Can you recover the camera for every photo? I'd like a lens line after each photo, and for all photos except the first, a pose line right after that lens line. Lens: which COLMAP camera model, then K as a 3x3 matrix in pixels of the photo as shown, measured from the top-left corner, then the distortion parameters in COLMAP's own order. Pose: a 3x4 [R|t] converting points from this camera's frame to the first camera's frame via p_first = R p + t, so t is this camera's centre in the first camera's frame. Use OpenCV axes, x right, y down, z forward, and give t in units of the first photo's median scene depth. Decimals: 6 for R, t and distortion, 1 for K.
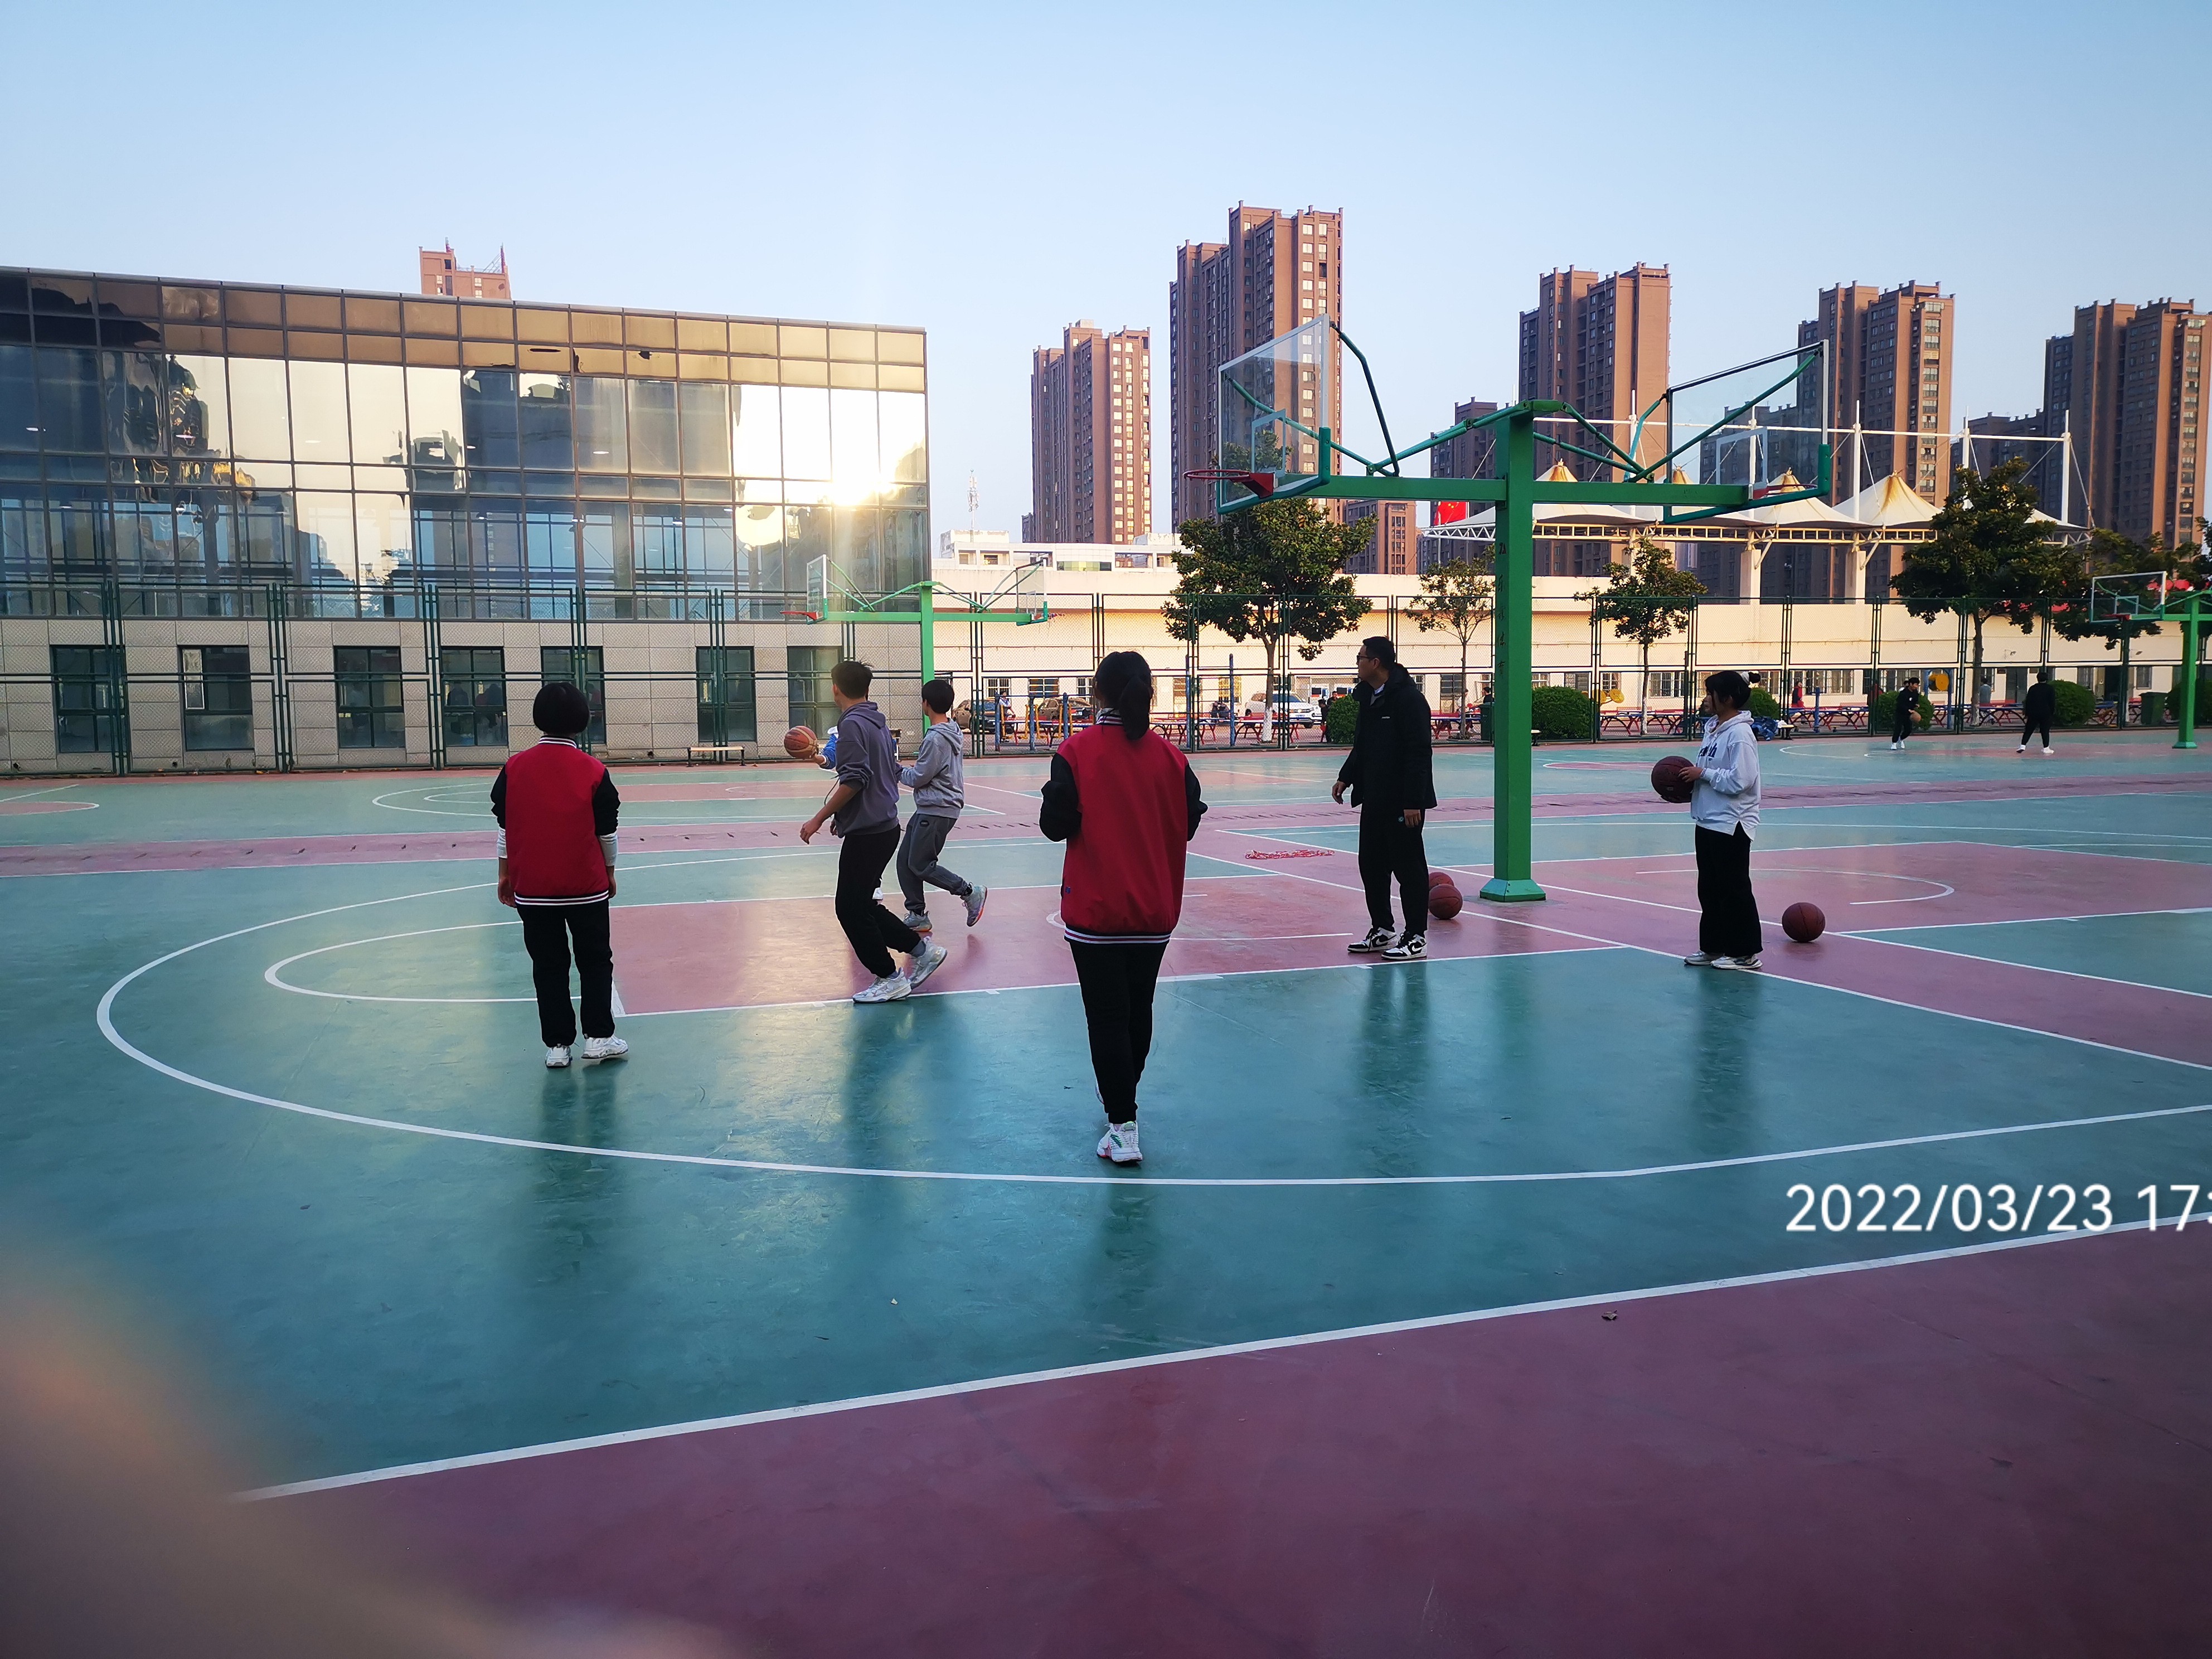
lens RADIAL K [[1708.2, 0, 1109.1], [0, 1708.2, 830.7], [0, 0, 1]] dist [0.051925, -0.030229]
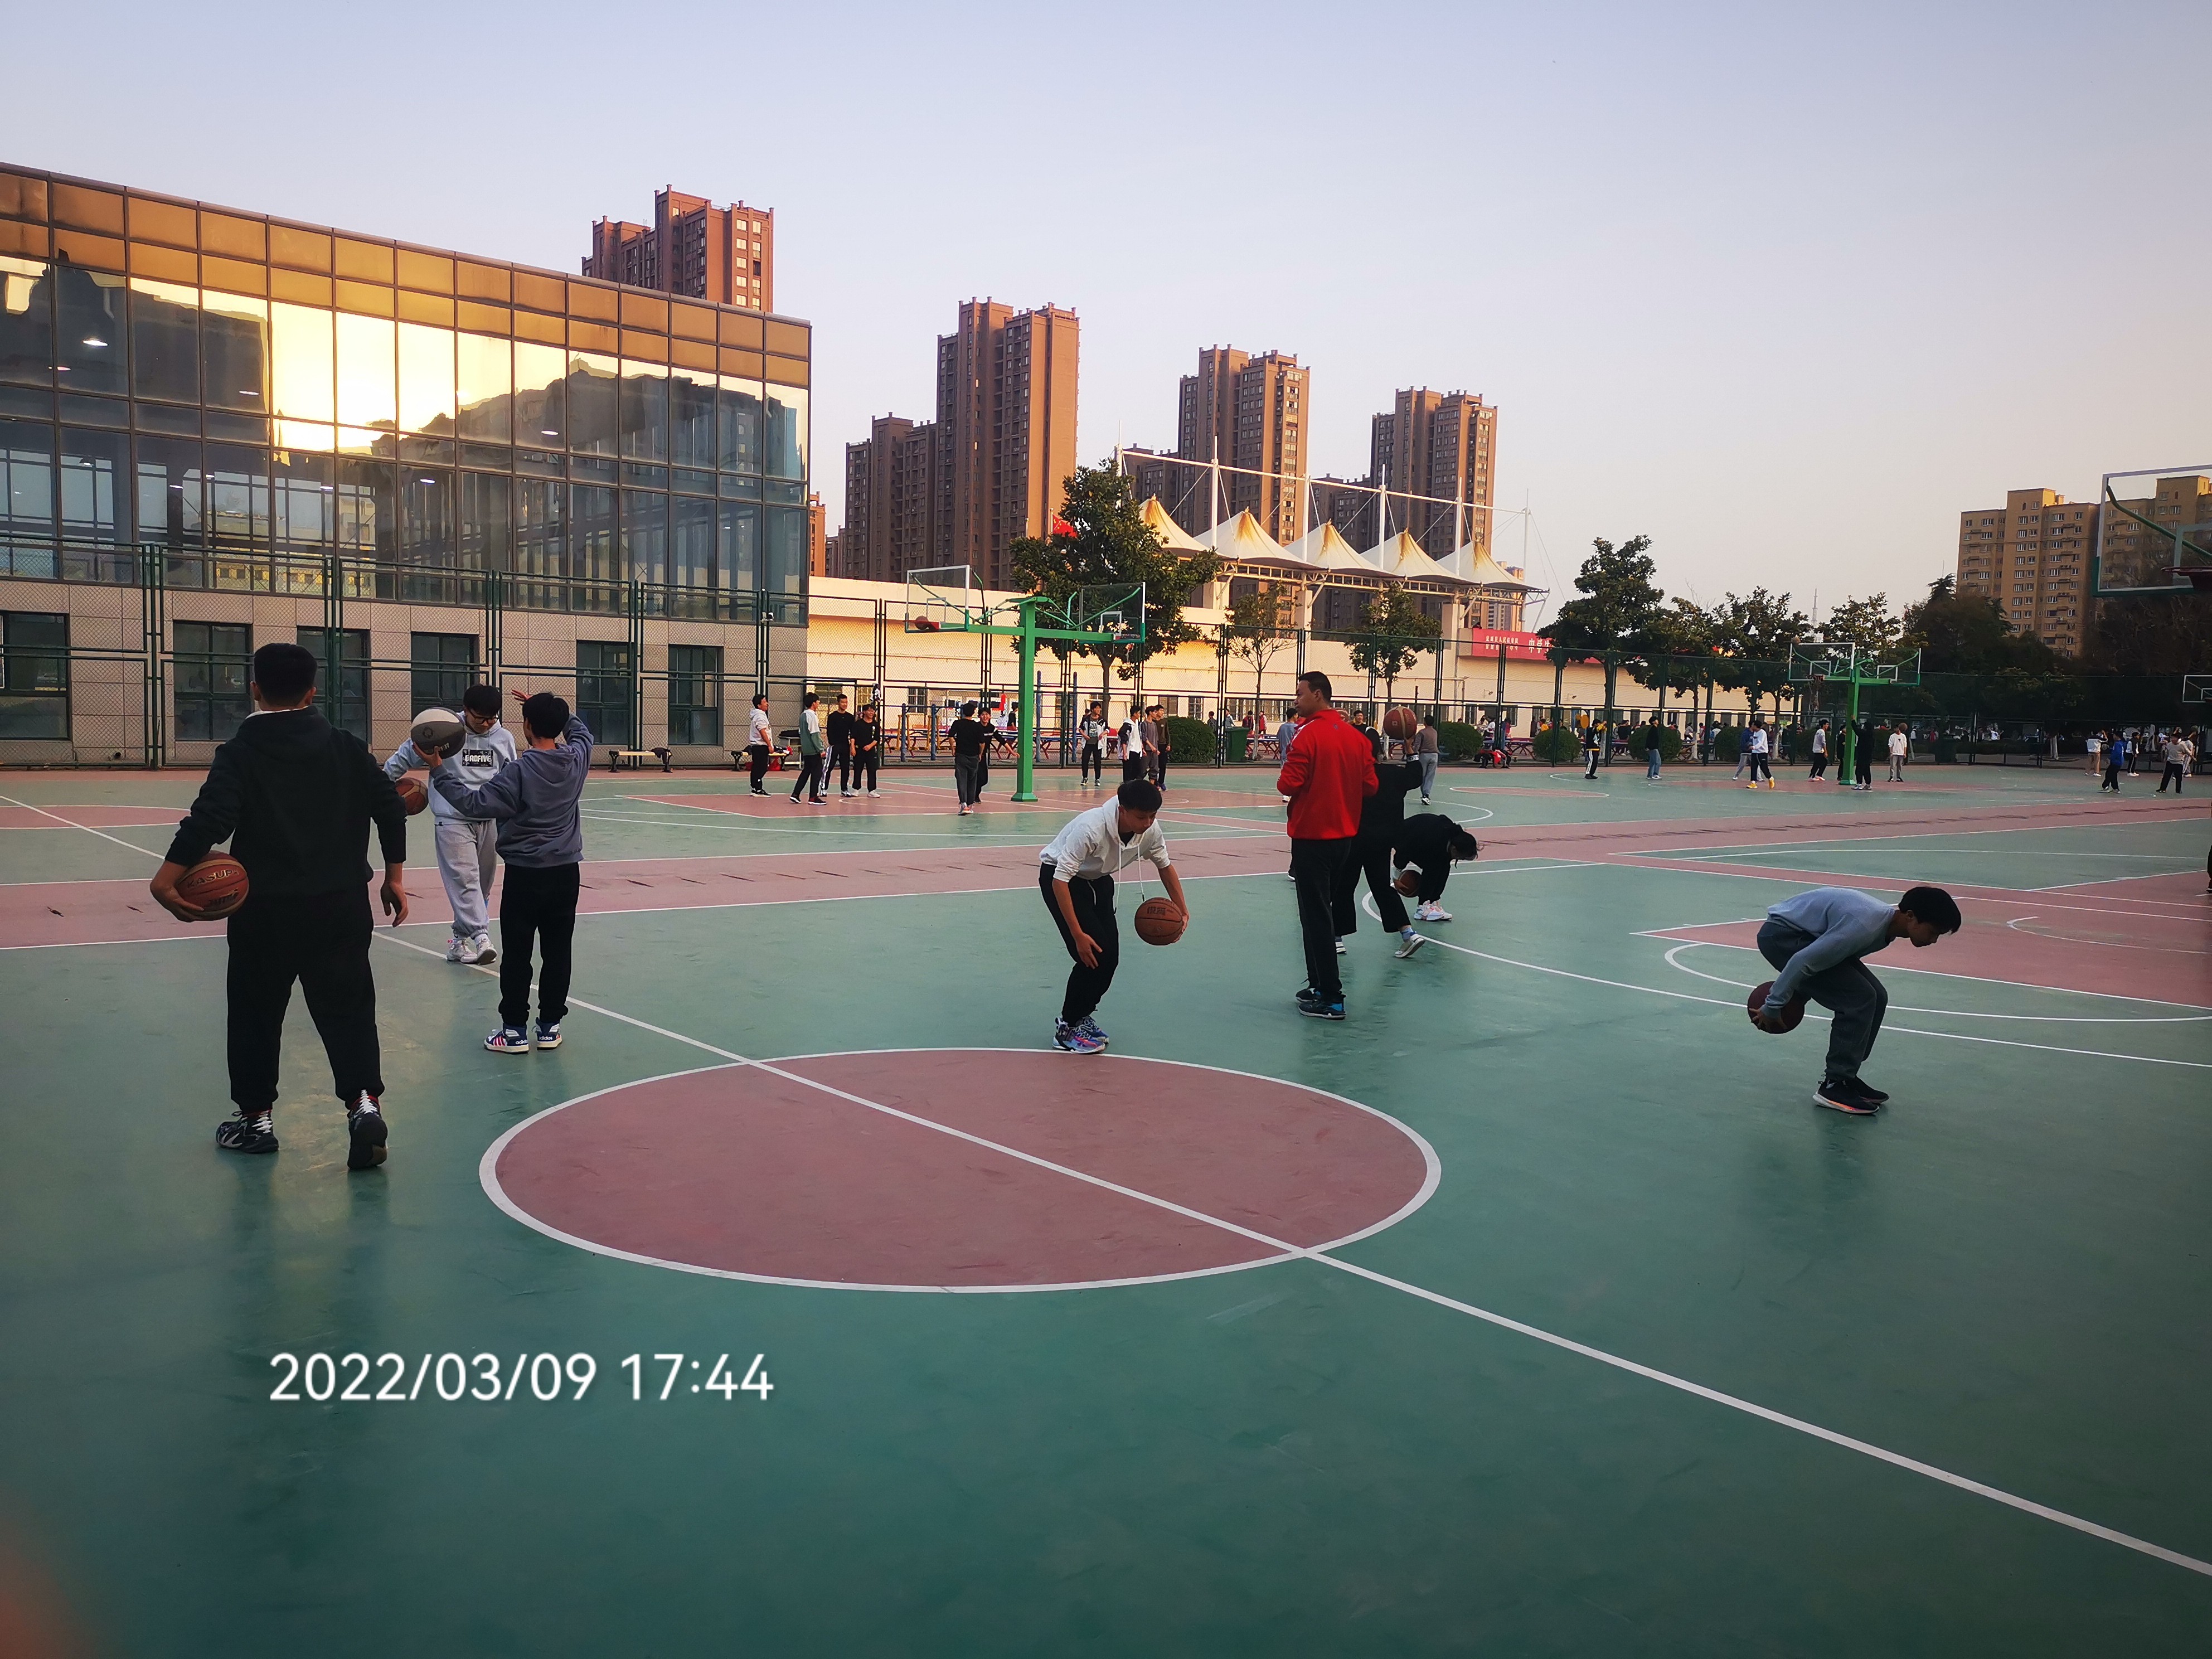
lens RADIAL K [[1708.2, 0, 1119.2], [0, 1708.2, 836.9], [0, 0, 1]] dist [0.051925, -0.030229]
pose [[0.930661, 0.009107, 0.365769, -0.218507], [-0.009103, 0.999957, -0.001735, -0.002168], [-0.365769, -0.001715, 0.930704, 0.026461]]
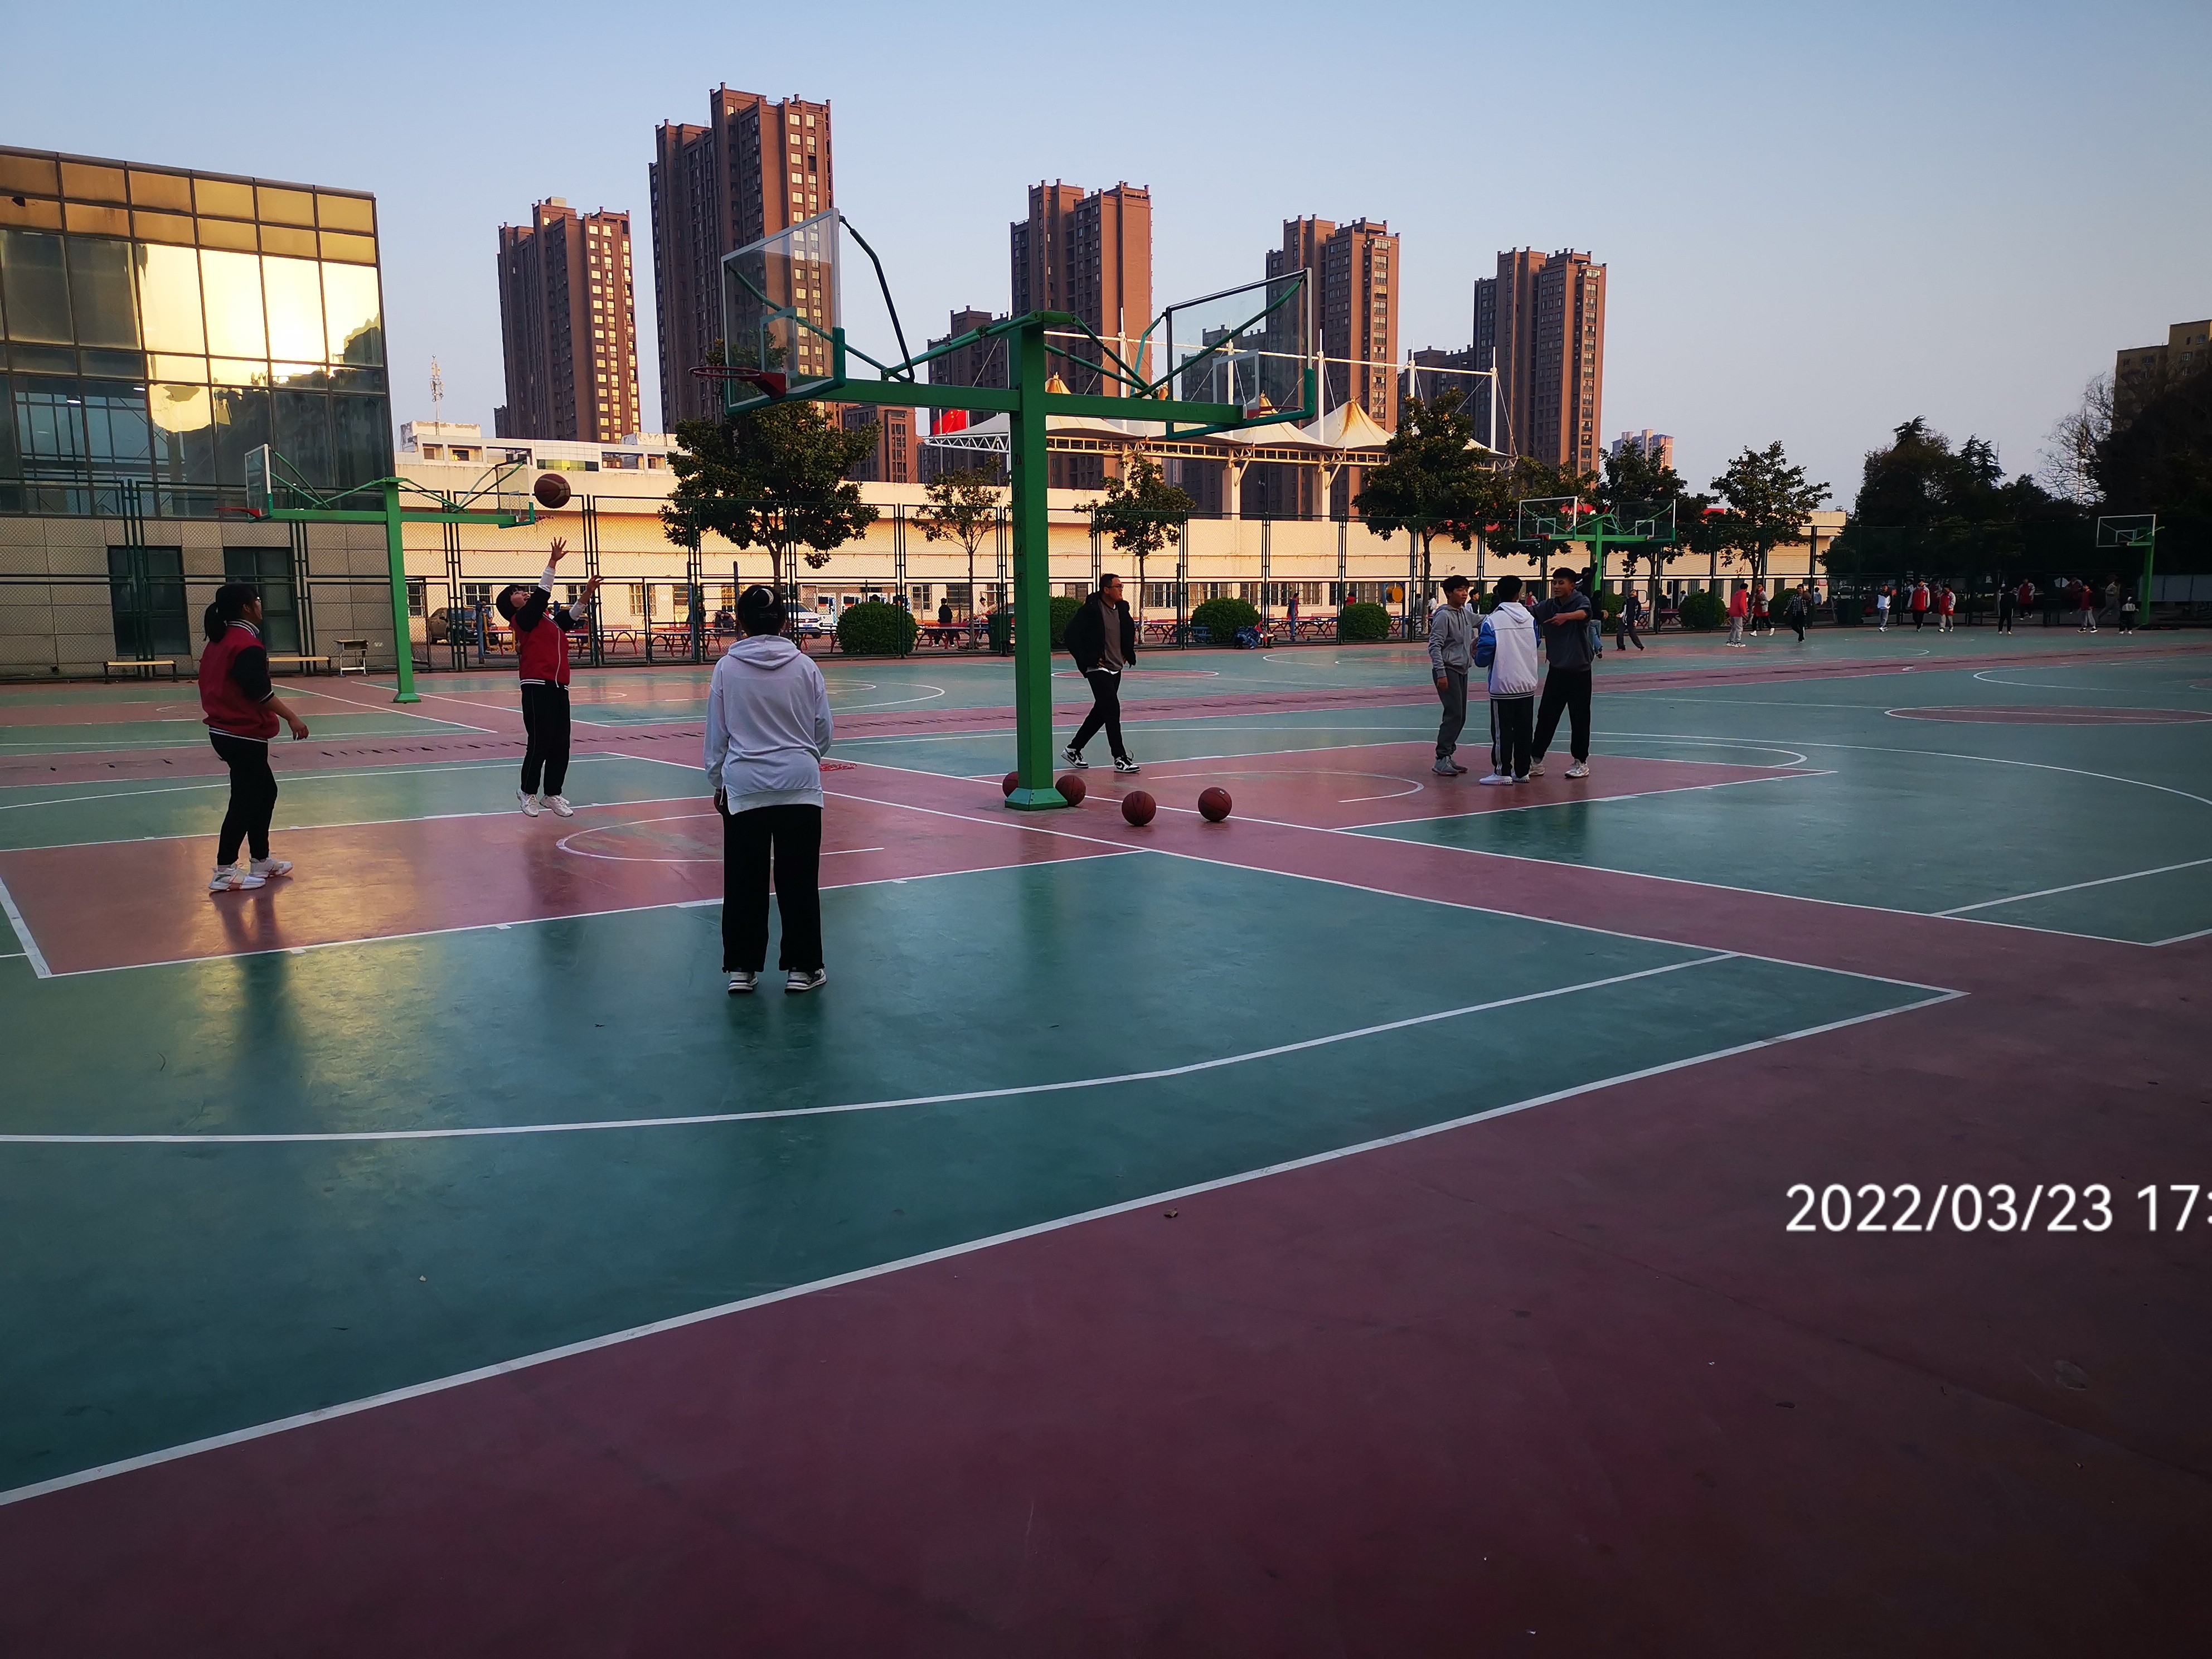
lens RADIAL K [[1708.2, 0, 1105.1], [0, 1708.2, 835.8], [0, 0, 1]] dist [0.051925, -0.030229]
pose [[0.960142, -0.036119, 0.277169, -0.001761], [0.020759, 0.998092, 0.058155, -0.000383], [-0.278741, -0.050084, 0.959059, 0.002592]]
